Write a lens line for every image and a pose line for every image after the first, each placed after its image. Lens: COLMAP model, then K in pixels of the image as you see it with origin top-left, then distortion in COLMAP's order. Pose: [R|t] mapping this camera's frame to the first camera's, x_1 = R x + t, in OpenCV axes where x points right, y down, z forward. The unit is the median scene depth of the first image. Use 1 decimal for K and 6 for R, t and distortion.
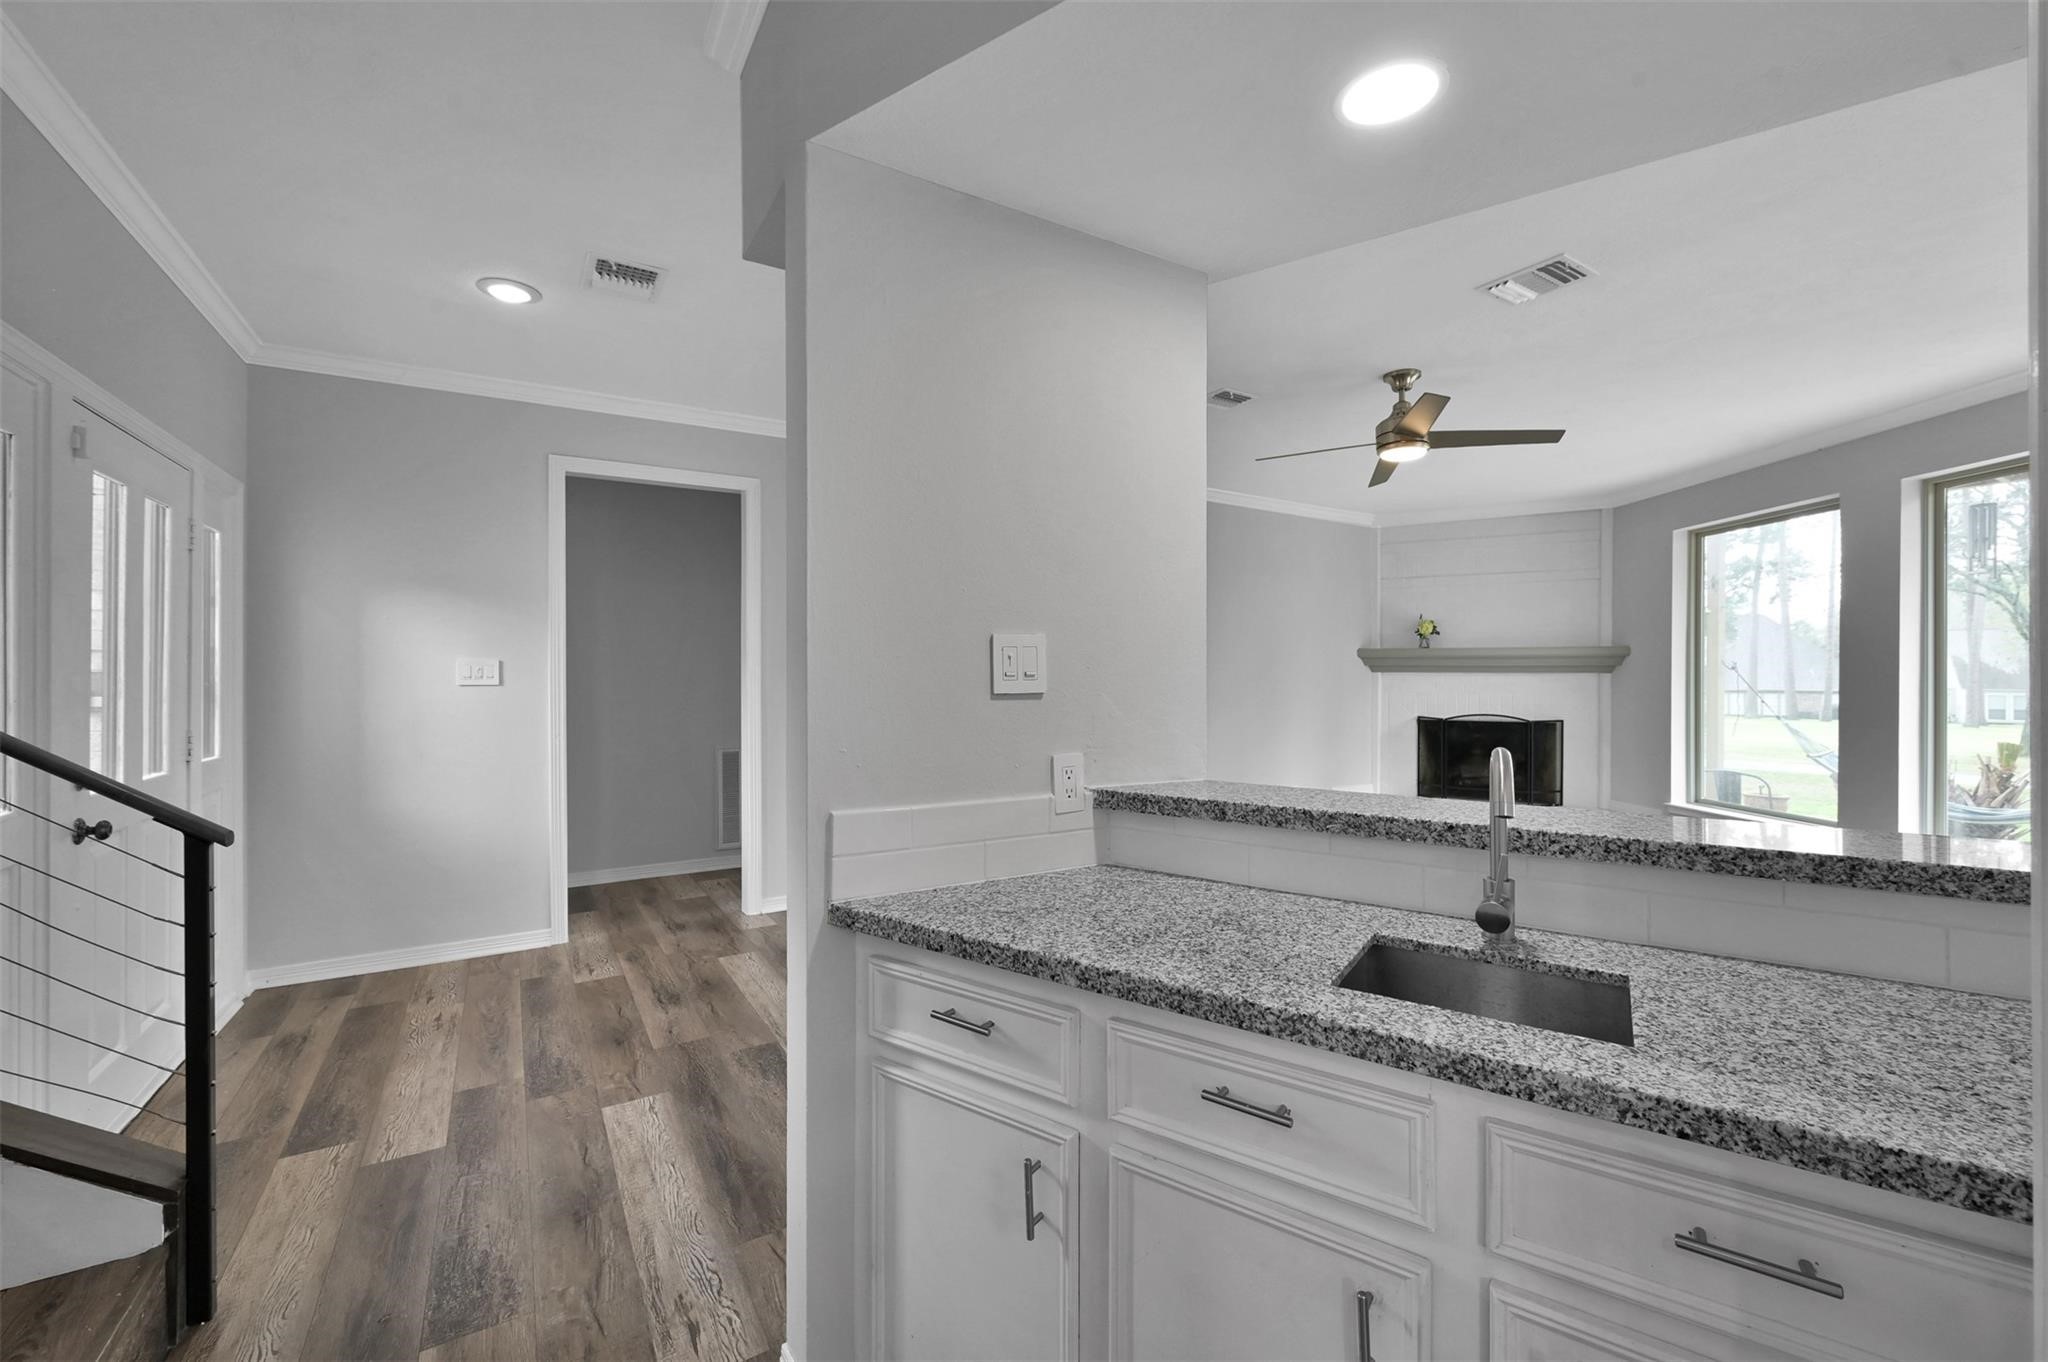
lens RADIAL K [[832.9, 0, 1024.0], [0, 832.9, 681.0], [0, 0, 1]] dist [0.000427, -0.000001]
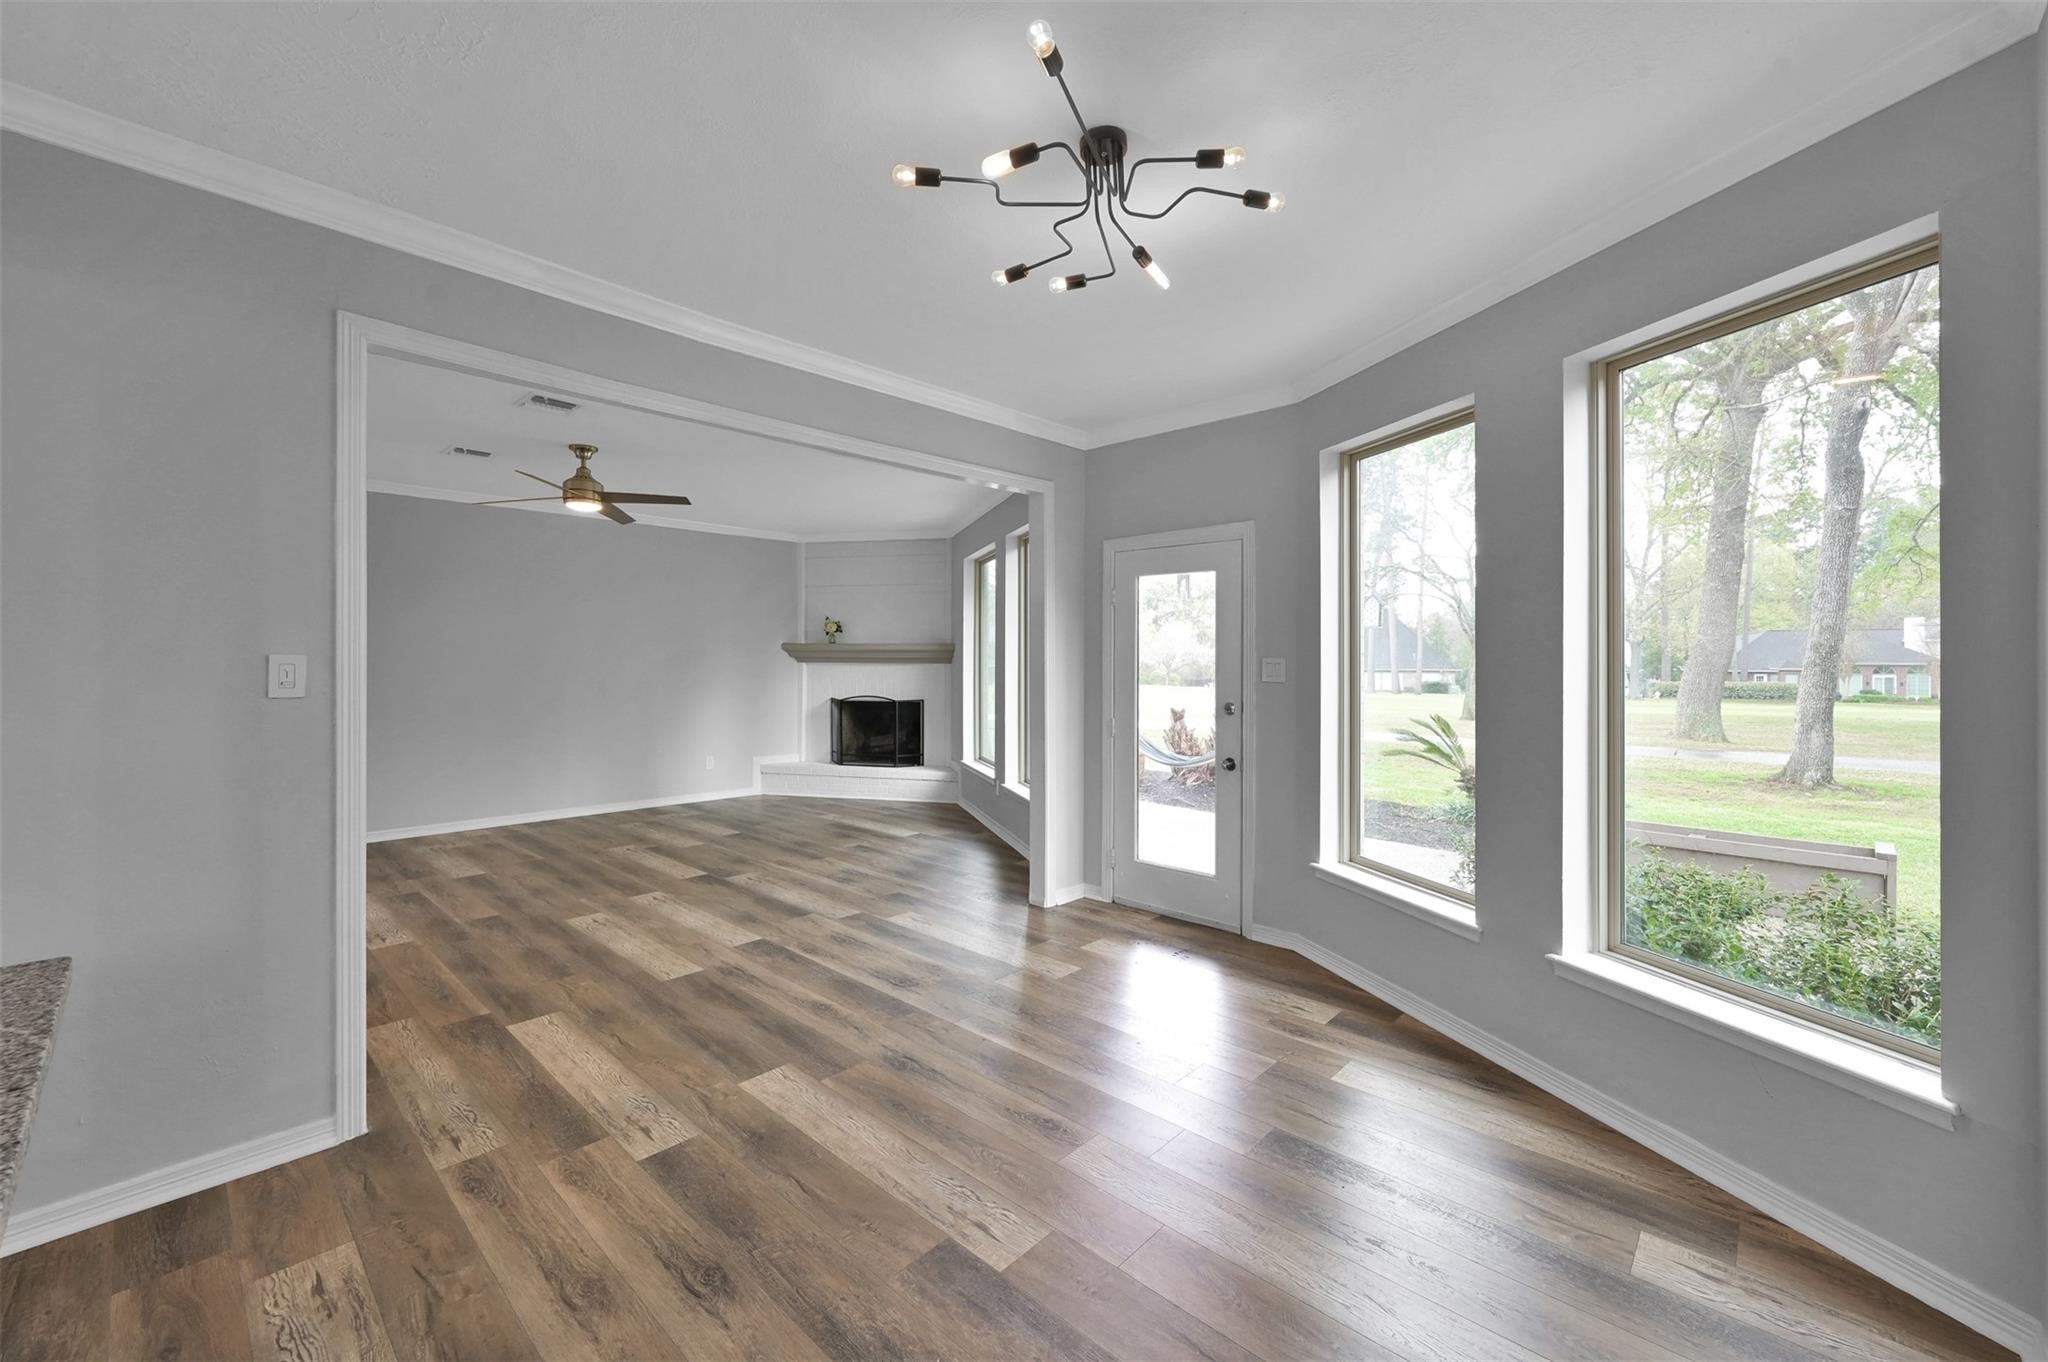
lens RADIAL K [[831.3, 0, 1024.0], [0, 831.3, 681.0], [0, 0, 1]] dist [-0.001961, -0.000135]
pose [[0.964957, -0.007904, 0.262291, 0.461800], [0.003754, 0.999860, 0.016319, -0.001851], [-0.262383, -0.014762, 0.964851, -0.304452]]
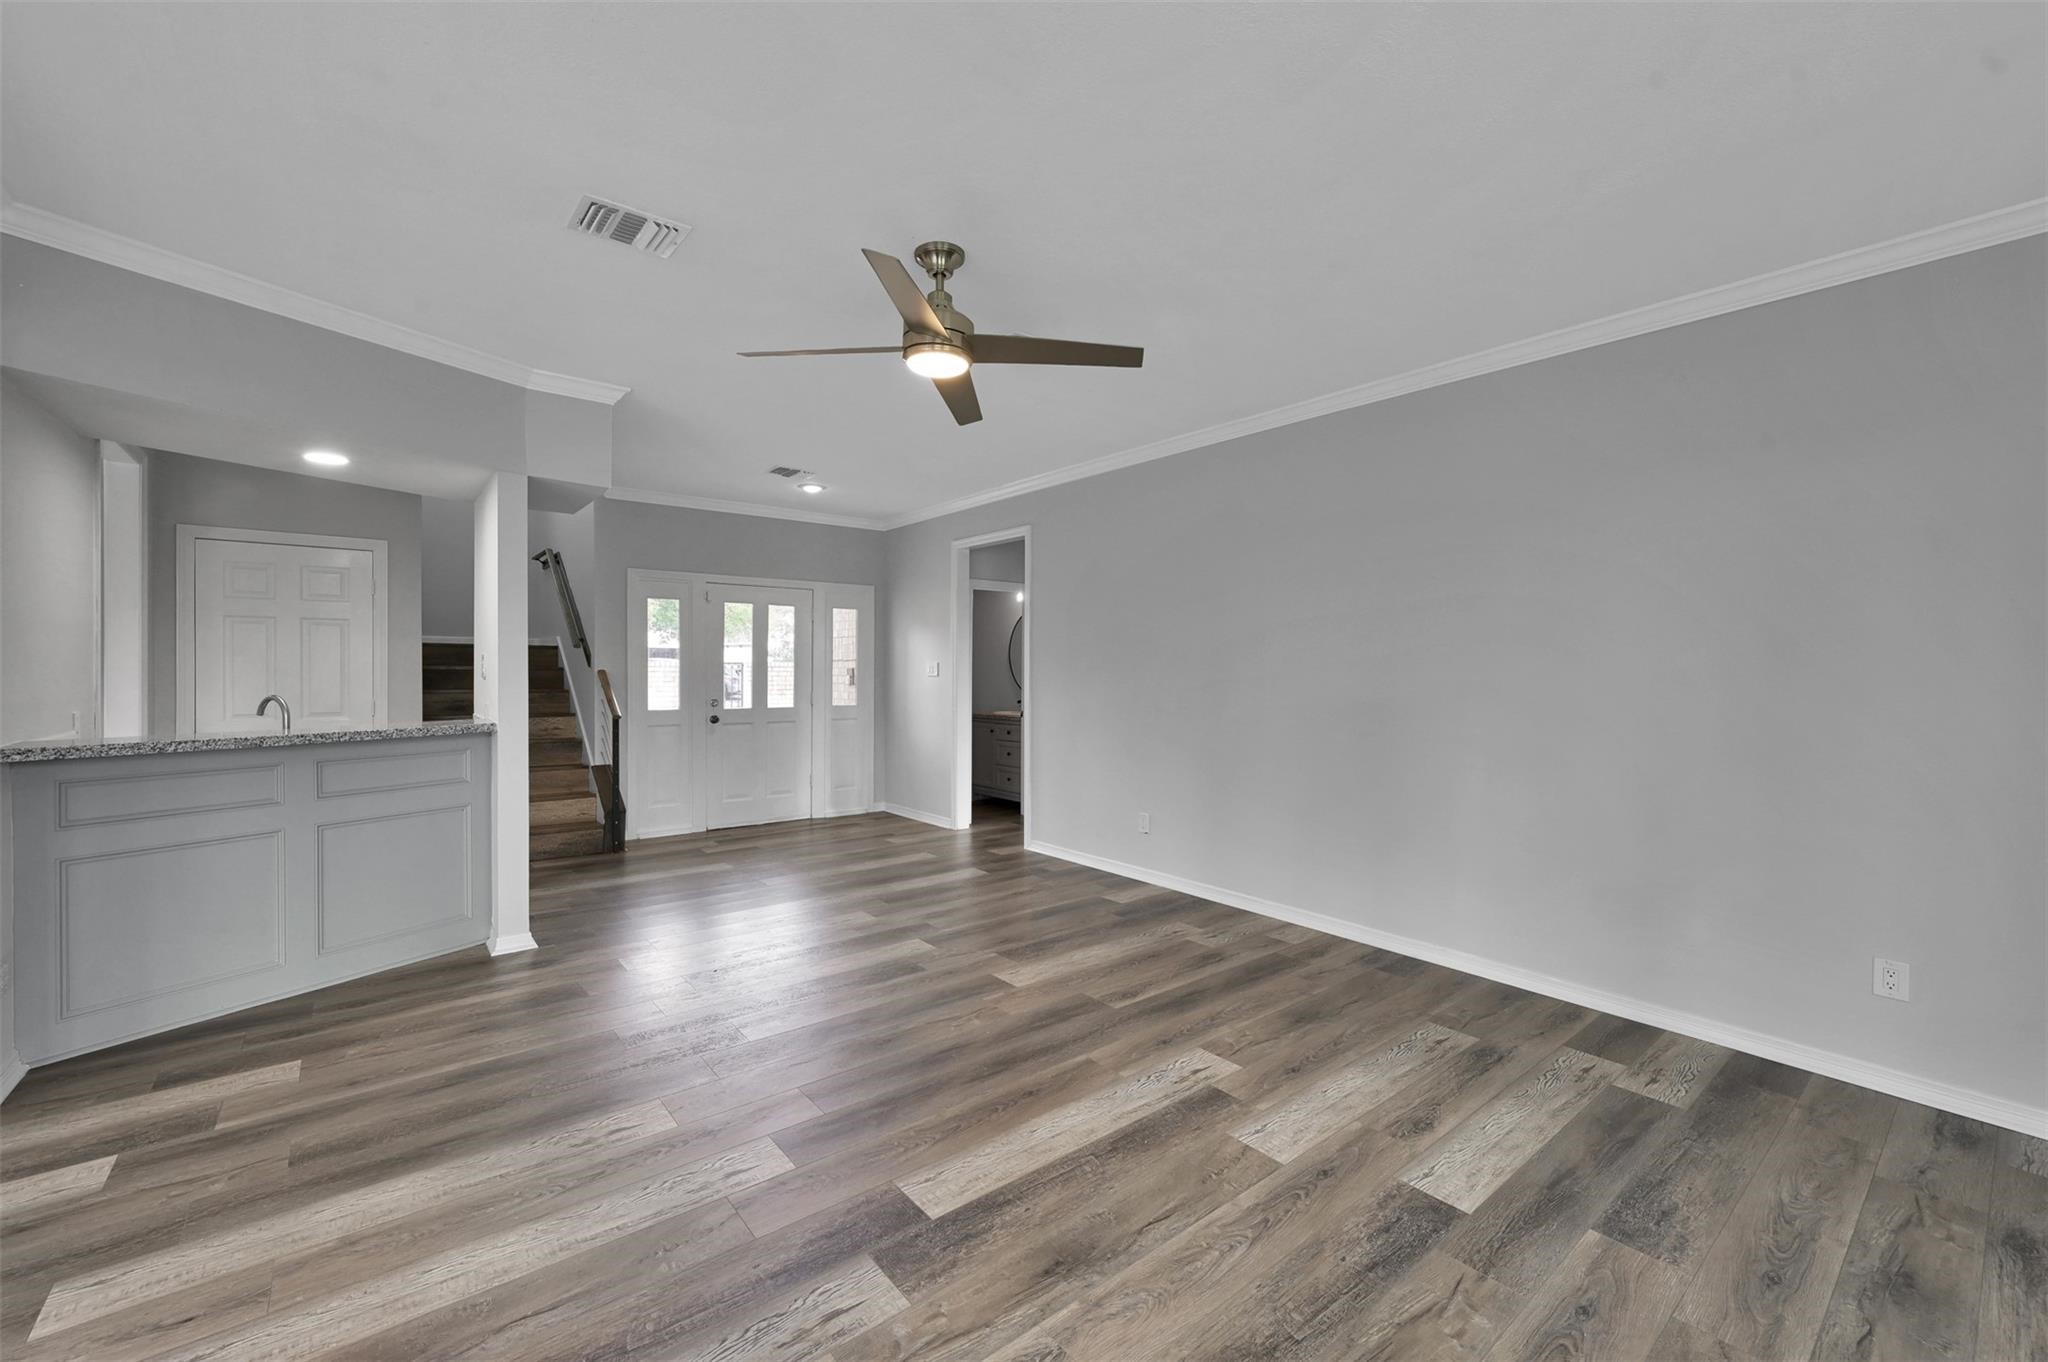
lens RADIAL K [[802.5, 0, 1024.0], [0, 802.5, 681.0], [0, 0, 1]] dist [-0.001541, -0.000231]
pose [[0.118055, 0.014153, -0.992906, 0.676824], [-0.009052, 0.999872, 0.013176, -0.005797], [0.992966, 0.007432, 0.118168, 0.573175]]
